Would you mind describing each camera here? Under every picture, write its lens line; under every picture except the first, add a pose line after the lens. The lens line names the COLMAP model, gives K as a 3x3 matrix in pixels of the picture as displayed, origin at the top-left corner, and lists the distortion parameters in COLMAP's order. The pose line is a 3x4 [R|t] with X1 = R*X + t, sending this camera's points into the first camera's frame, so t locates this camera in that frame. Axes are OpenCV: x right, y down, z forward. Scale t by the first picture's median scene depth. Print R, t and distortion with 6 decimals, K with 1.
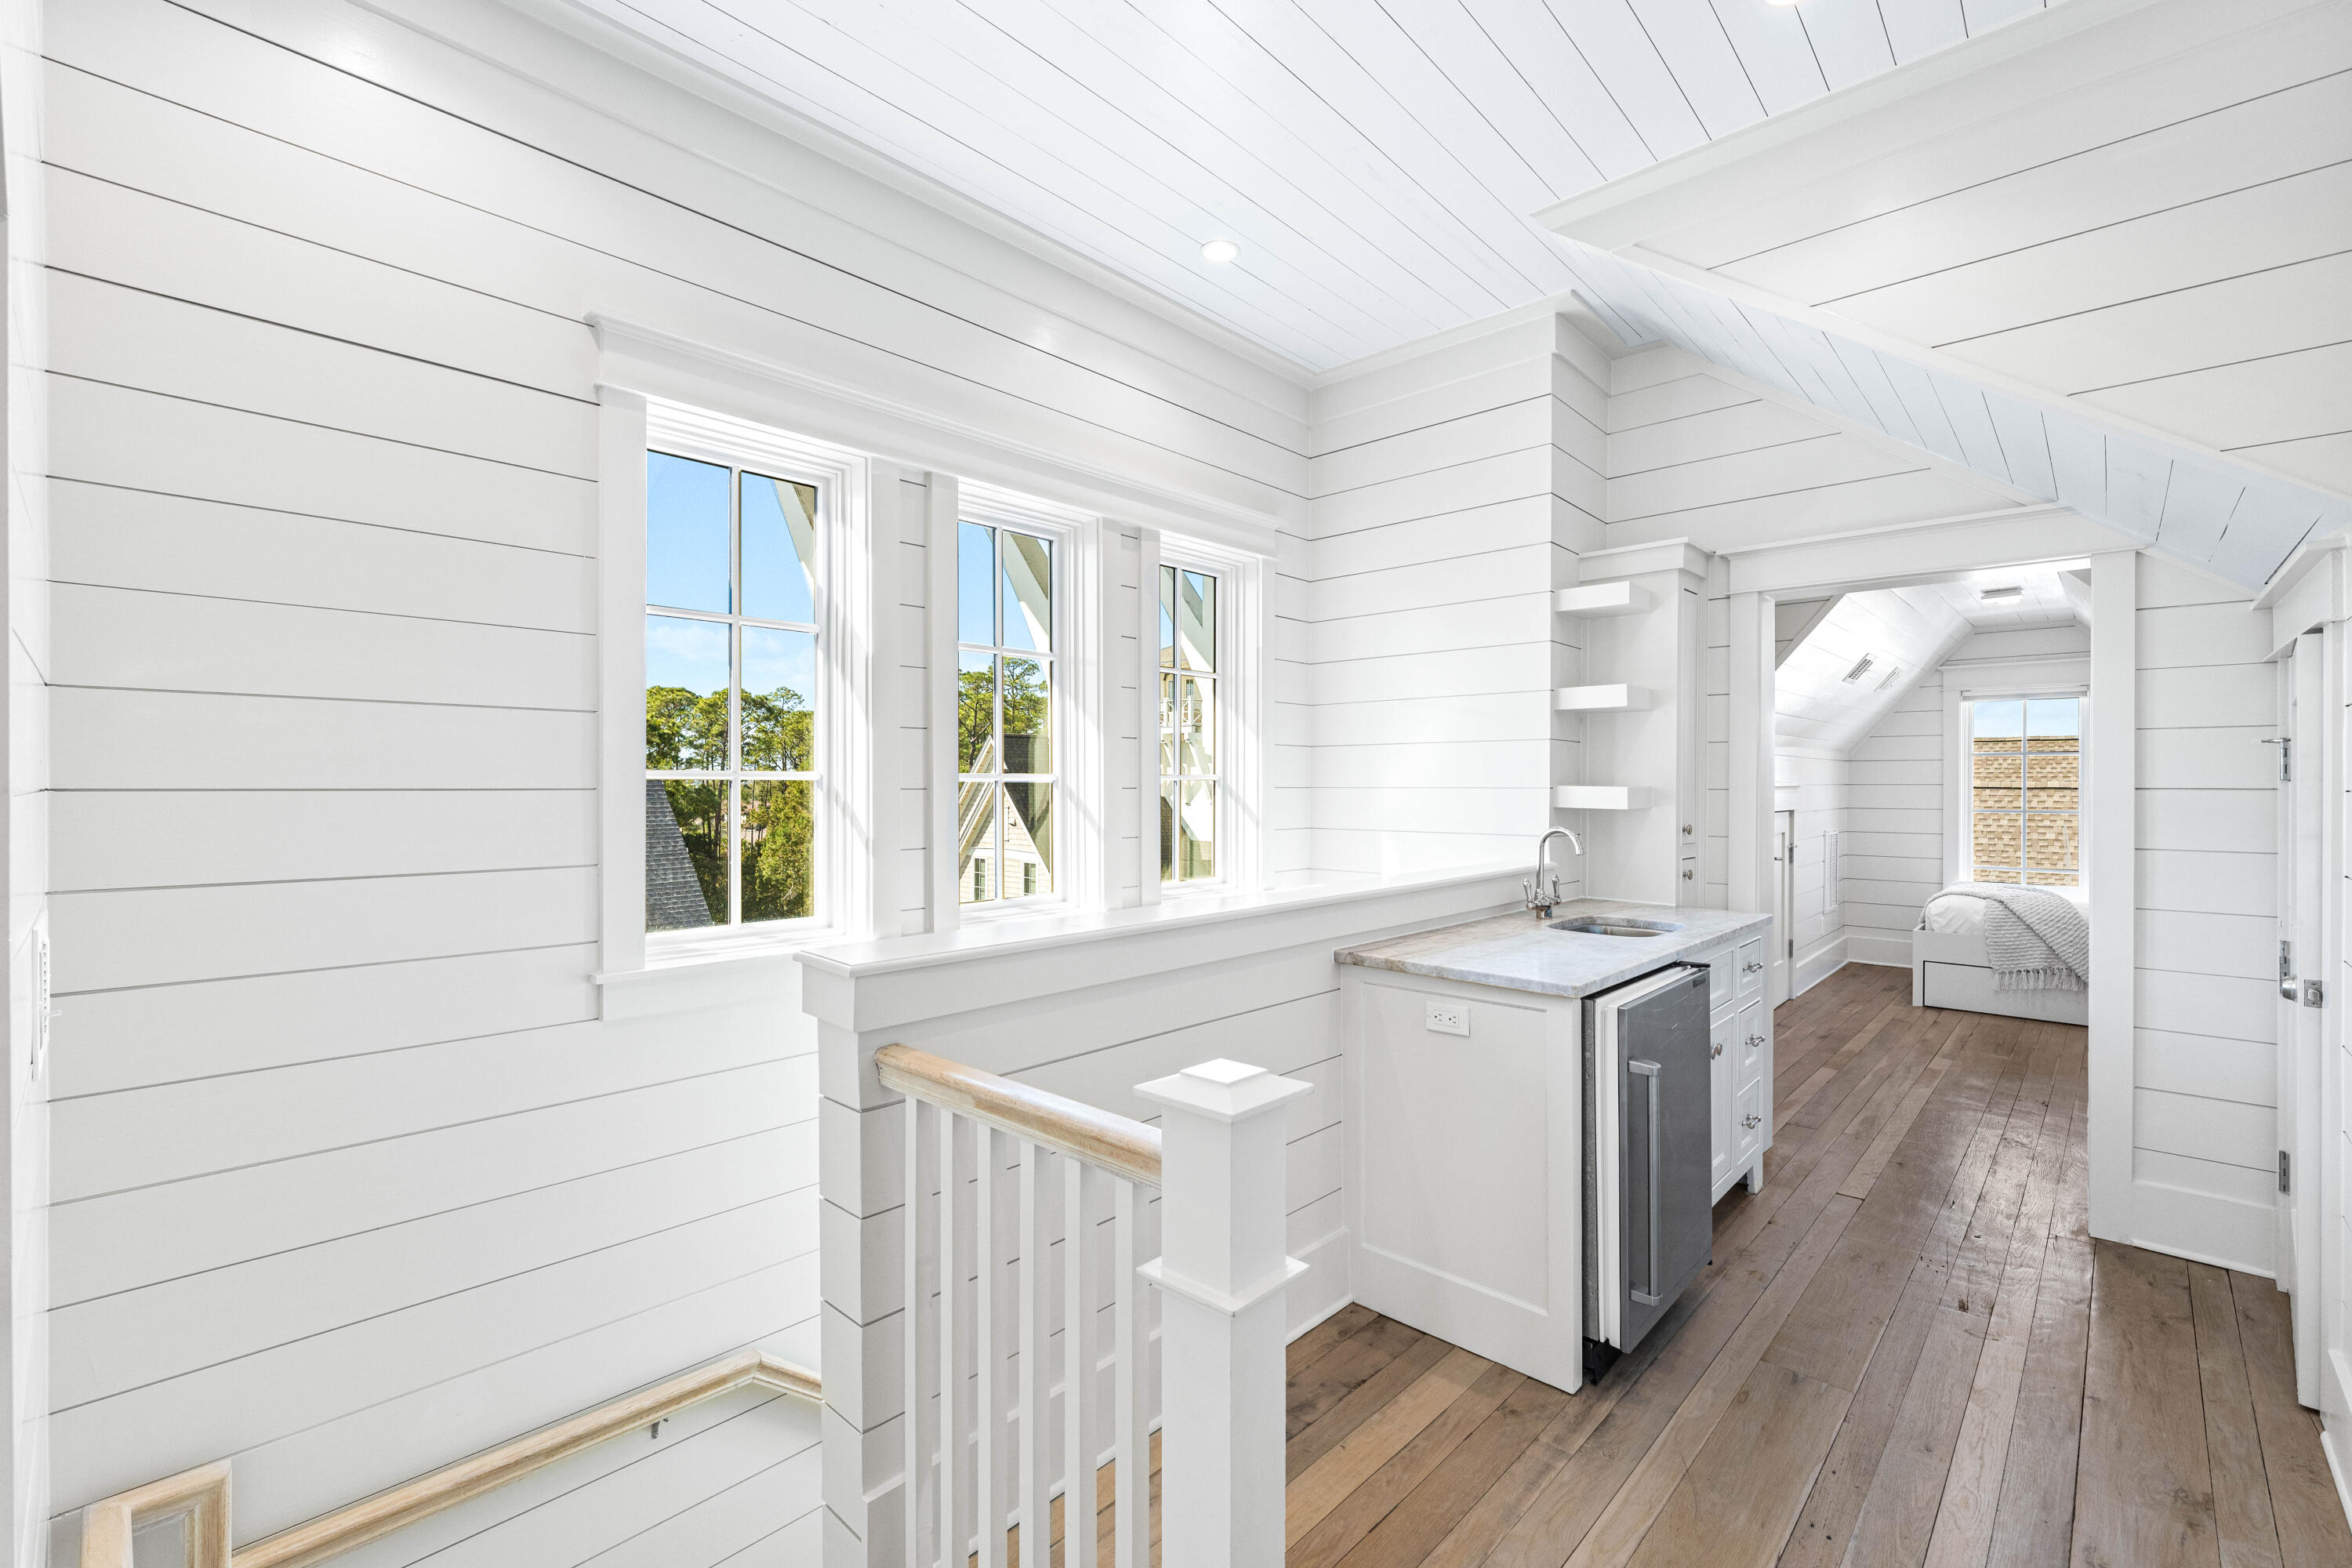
lens RADIAL K [[988.4, 0, 1177.7], [0, 988.4, 793.3], [0, 0, 1]] dist [0.001306, 0.000269]
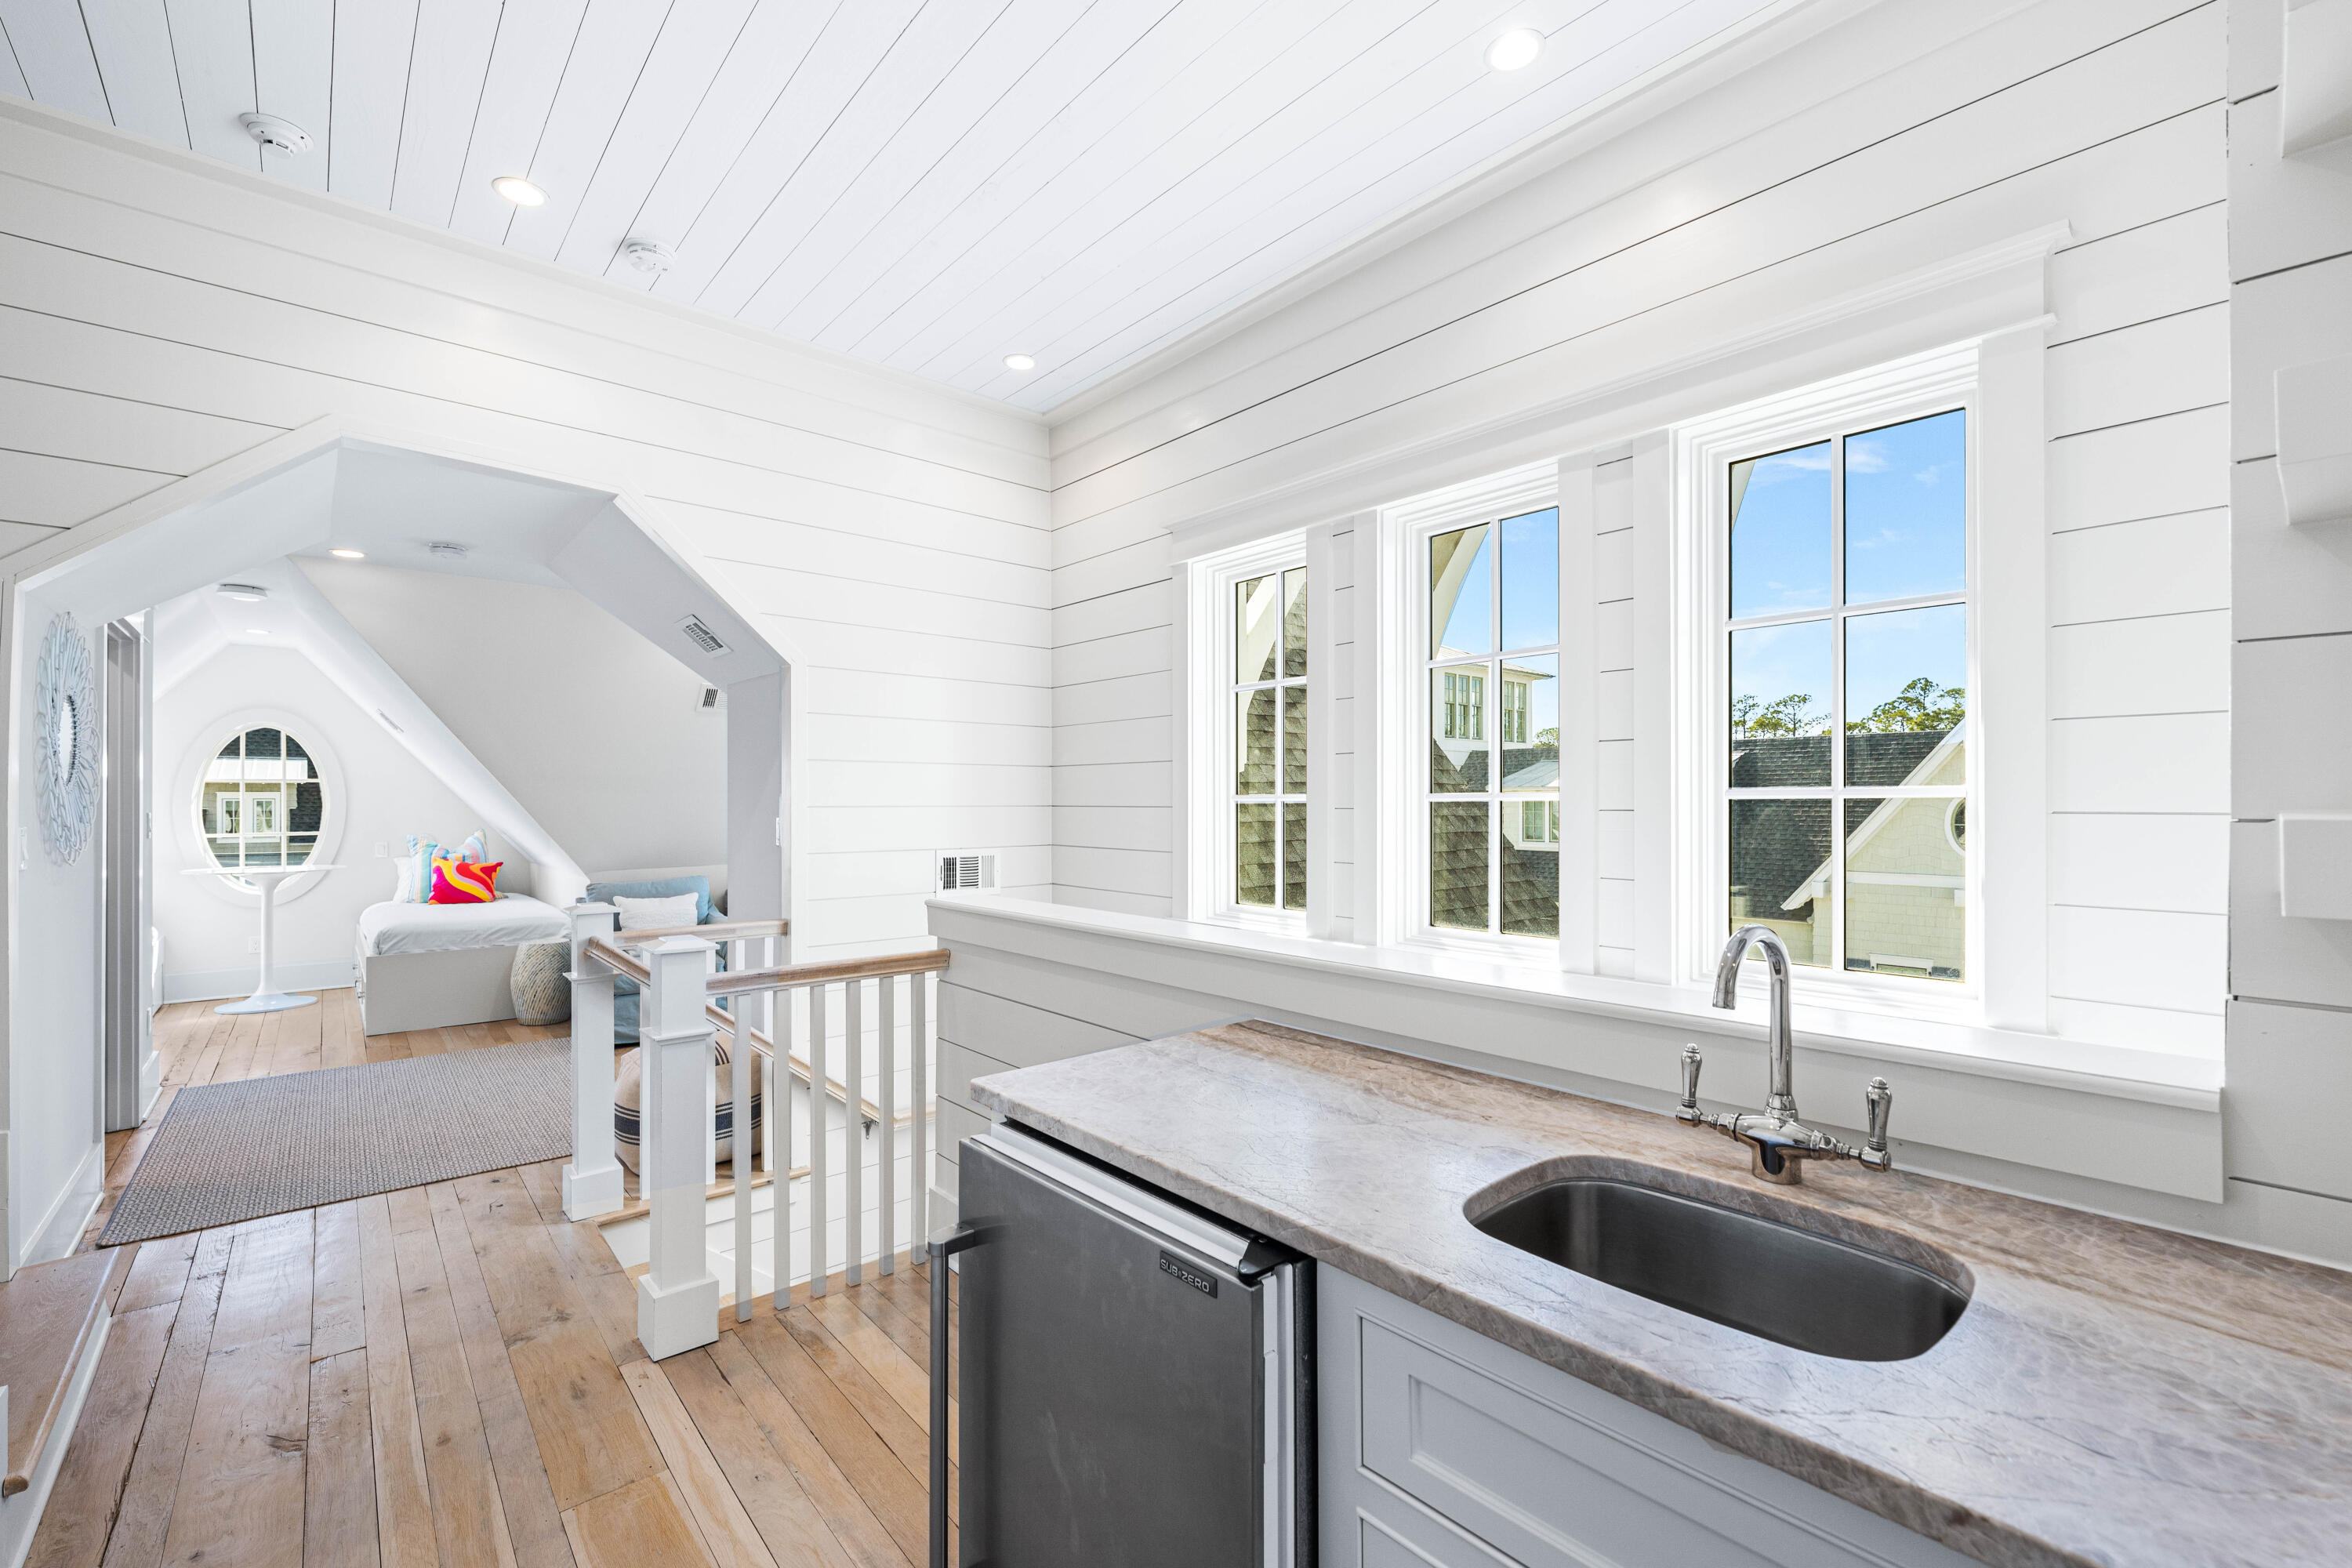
lens RADIAL K [[988.4, 0, 1177.7], [0, 988.4, 793.3], [0, 0, 1]] dist [0.001306, 0.000269]
pose [[-0.088898, -0.005721, -0.996024, 0.821729], [-0.009047, 0.999947, -0.004936, -0.016120], [0.996000, 0.008572, -0.088945, 0.885237]]
